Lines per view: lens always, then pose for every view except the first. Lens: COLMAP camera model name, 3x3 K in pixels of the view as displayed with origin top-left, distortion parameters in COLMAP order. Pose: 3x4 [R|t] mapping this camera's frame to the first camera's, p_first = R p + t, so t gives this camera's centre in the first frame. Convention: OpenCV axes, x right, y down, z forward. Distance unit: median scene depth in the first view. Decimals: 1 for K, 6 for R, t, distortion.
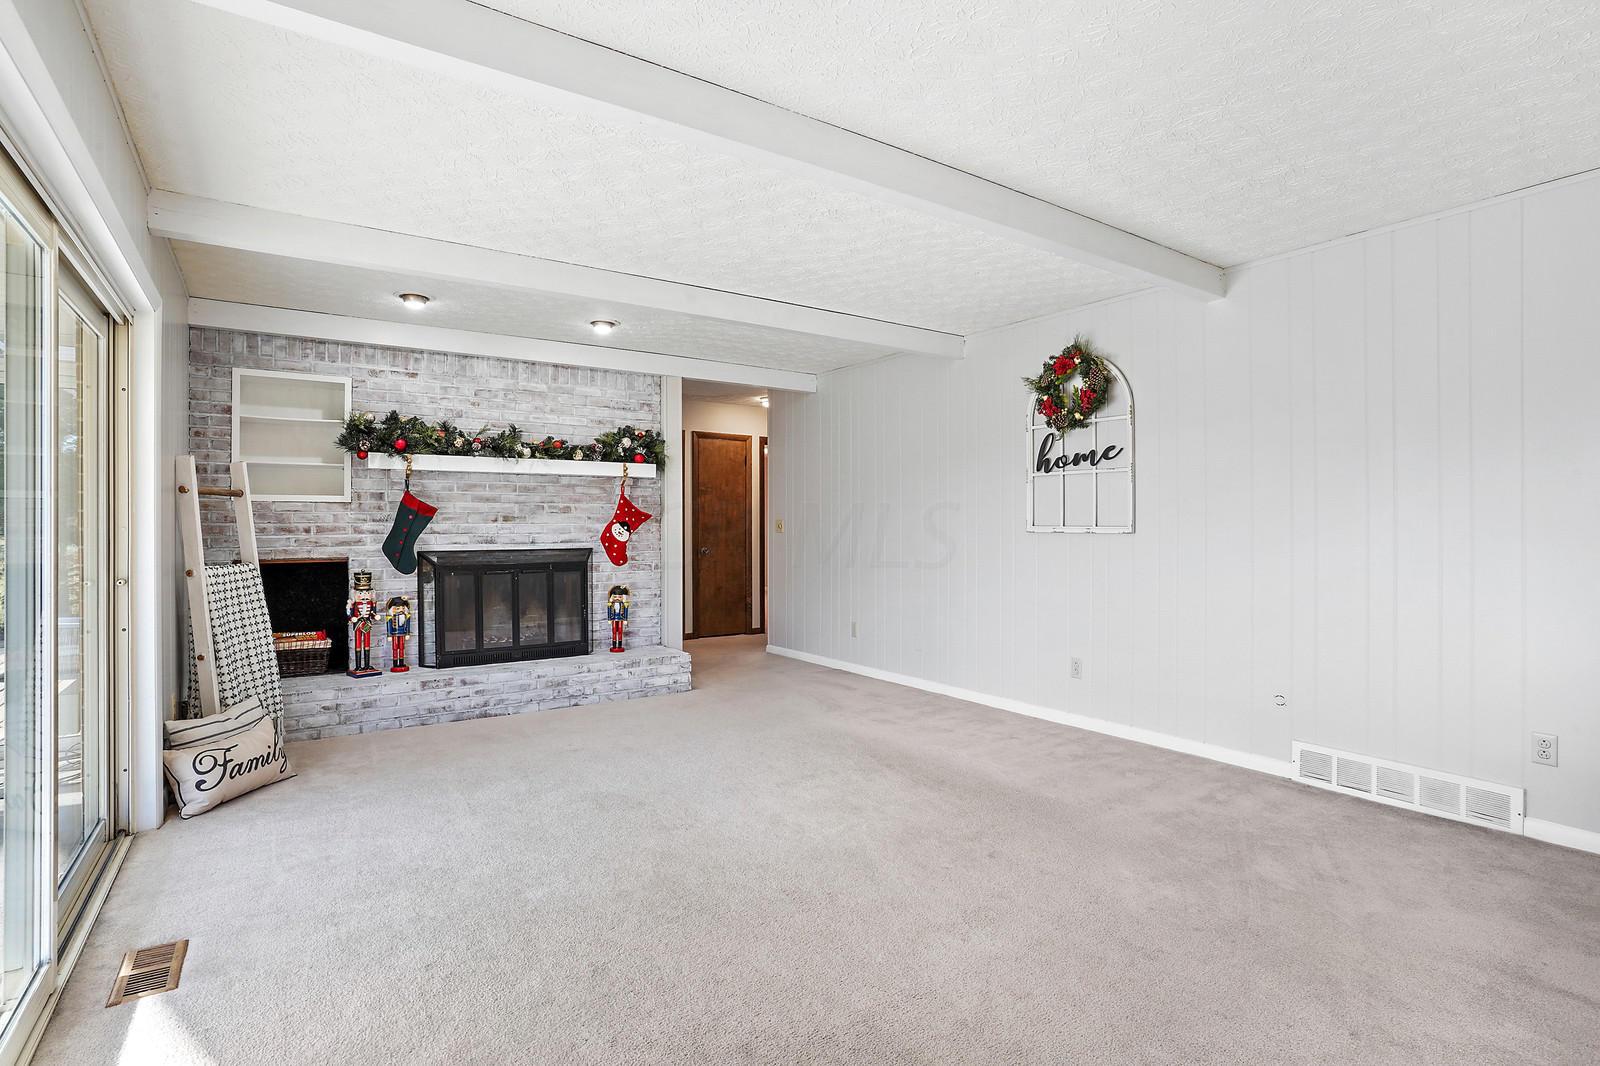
lens RADIAL K [[778.3, 0, 799.5], [0, 778.3, 524.2], [0, 0, 1]] dist [-0.053763, 0.002196]
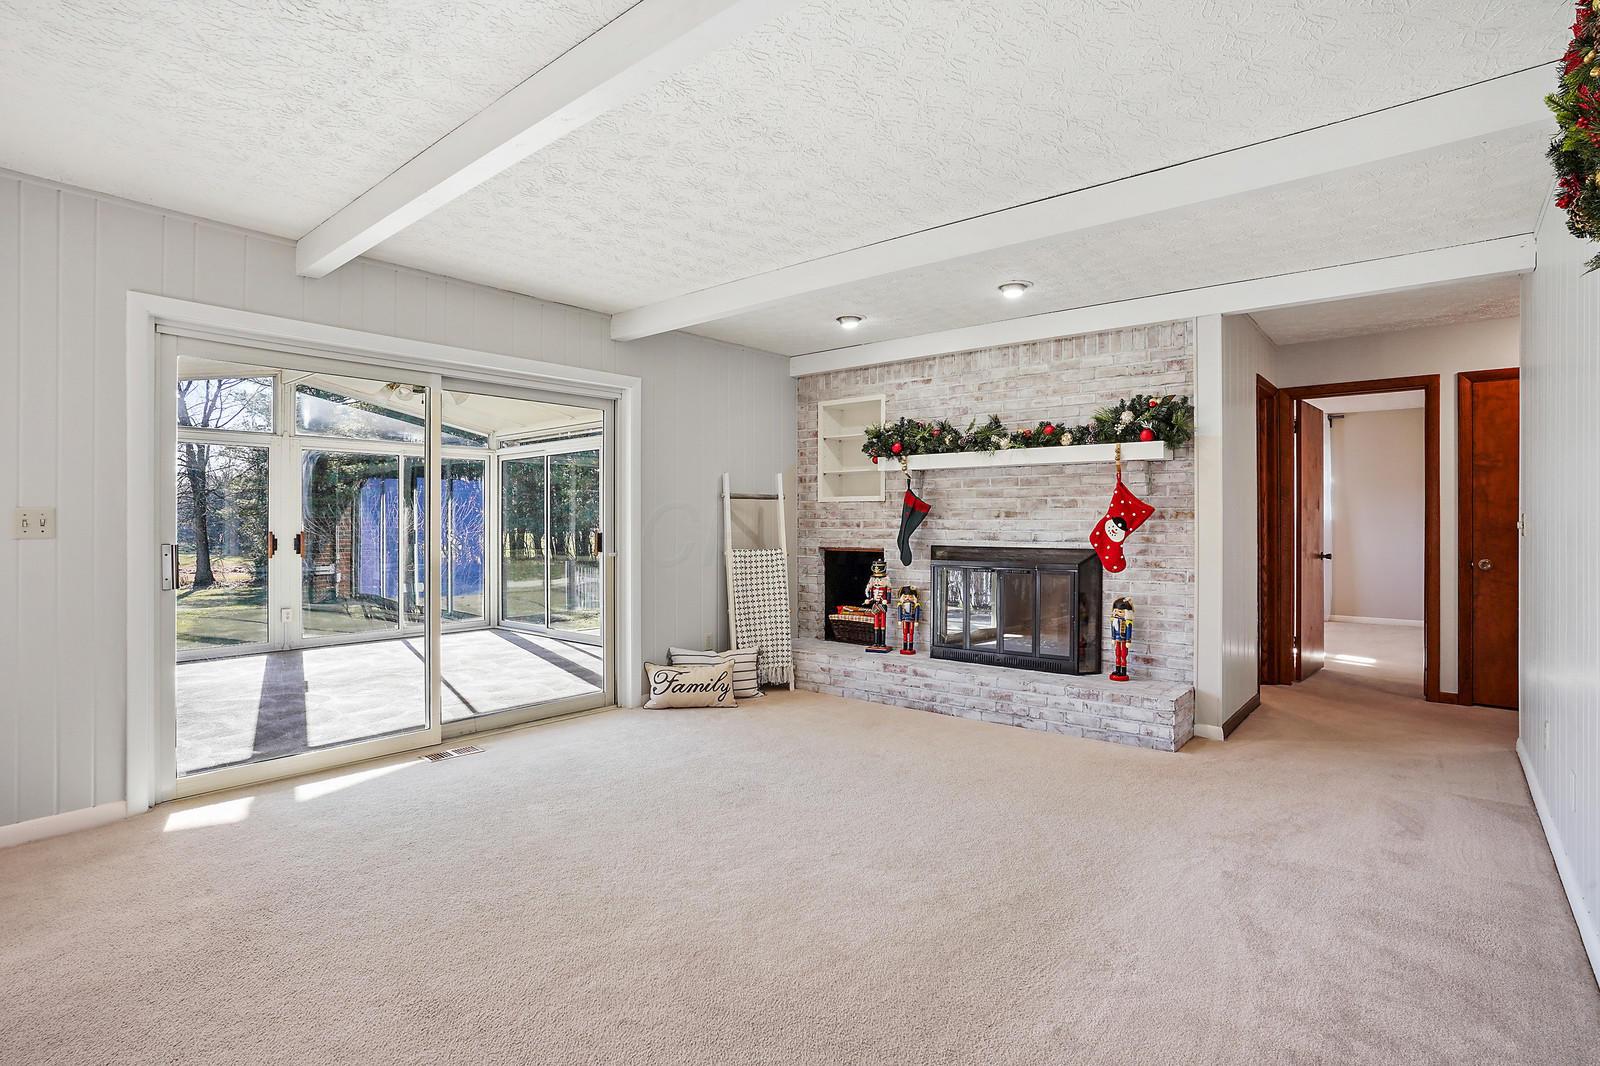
lens RADIAL K [[778.3, 0, 791.5], [0, 778.3, 521.5], [0, 0, 1]] dist [-0.053763, 0.002196]
pose [[0.281913, 0.000541, -0.959440, 0.473766], [-0.004744, 0.999988, -0.000830, 0.003618], [0.959428, 0.004786, 0.281912, 0.496983]]
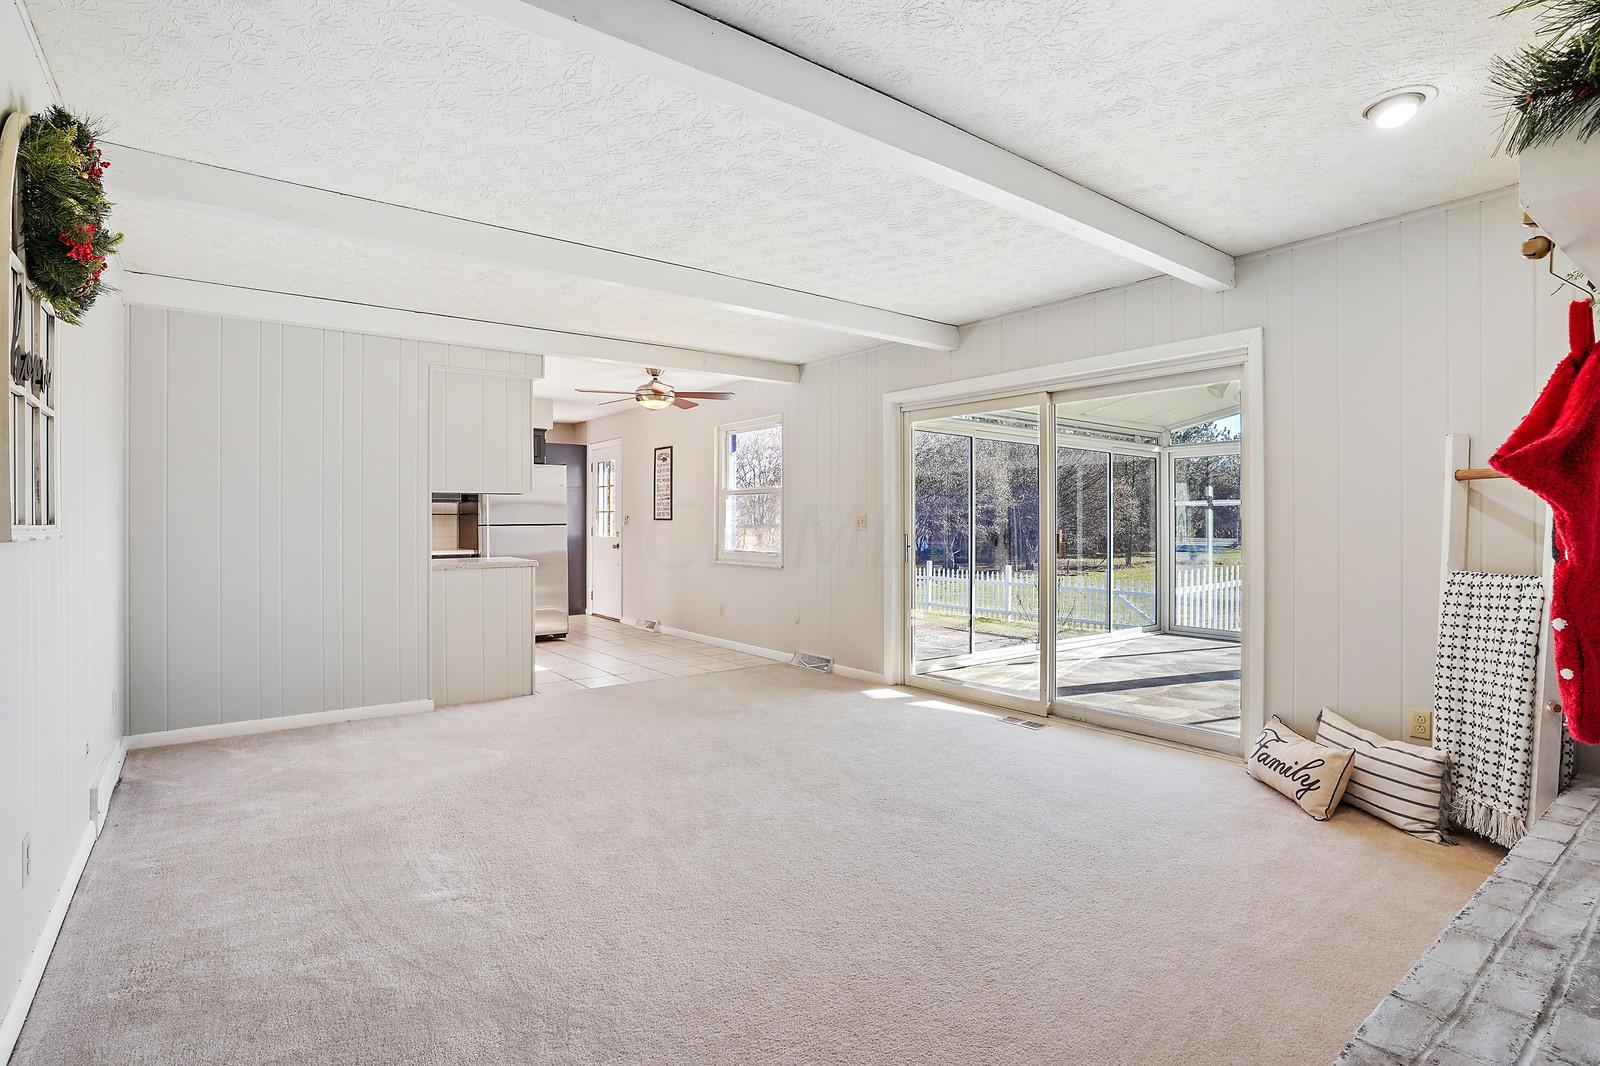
lens RADIAL K [[778.3, 0, 789.2], [0, 778.3, 529.3], [0, 0, 1]] dist [-0.053763, 0.002196]
pose [[-0.998457, -0.001662, -0.055514, -0.018465], [-0.002372, 0.999916, 0.012740, 0.003844], [0.055488, 0.012852, -0.998377, 1.234354]]
